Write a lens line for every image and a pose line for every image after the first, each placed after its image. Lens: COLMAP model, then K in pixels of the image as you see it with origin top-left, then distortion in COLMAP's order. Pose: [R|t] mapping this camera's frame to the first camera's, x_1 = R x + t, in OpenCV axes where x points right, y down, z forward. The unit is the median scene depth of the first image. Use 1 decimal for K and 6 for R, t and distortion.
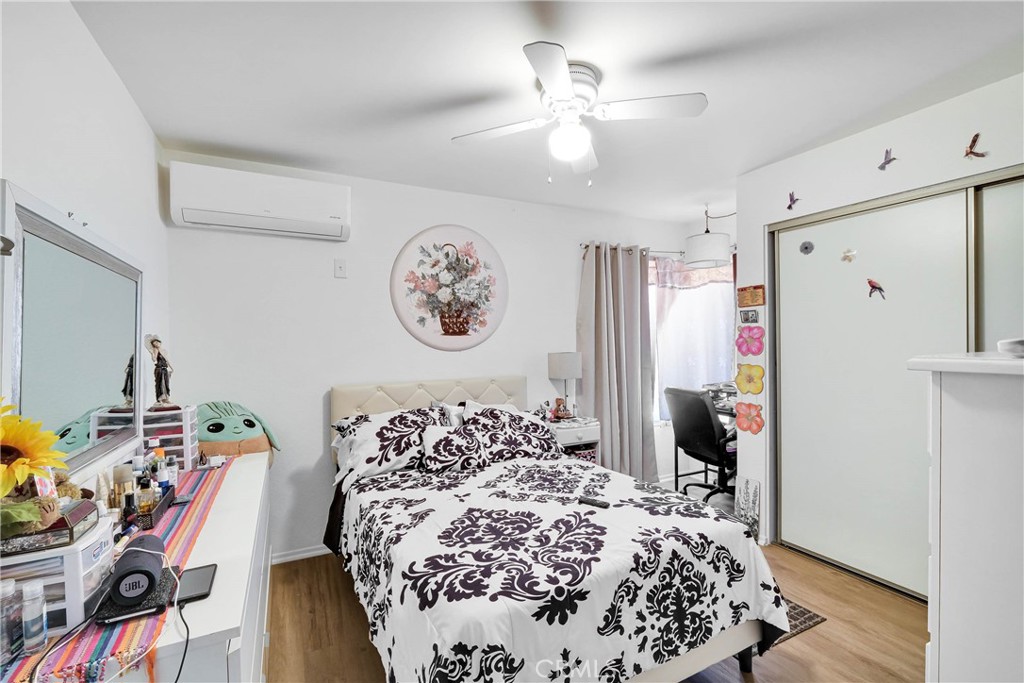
lens RADIAL K [[446.1, 0, 502.1], [0, 446.1, 345.0], [0, 0, 1]] dist [-0.003124, -0.001141]
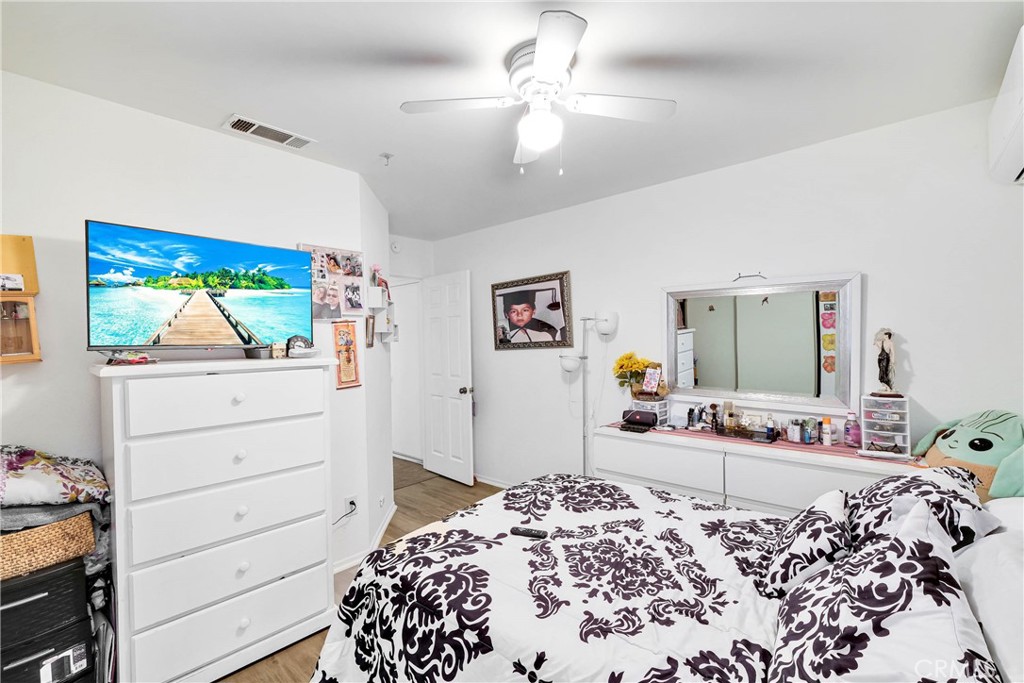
lens RADIAL K [[446.1, 0, 502.1], [0, 446.1, 345.0], [0, 0, 1]] dist [-0.003124, -0.001141]
pose [[-0.932175, 0.031454, -0.360640, 0.586901], [0.024328, 0.999409, 0.024282, -0.036086], [0.361190, 0.013861, -0.932389, 1.885970]]
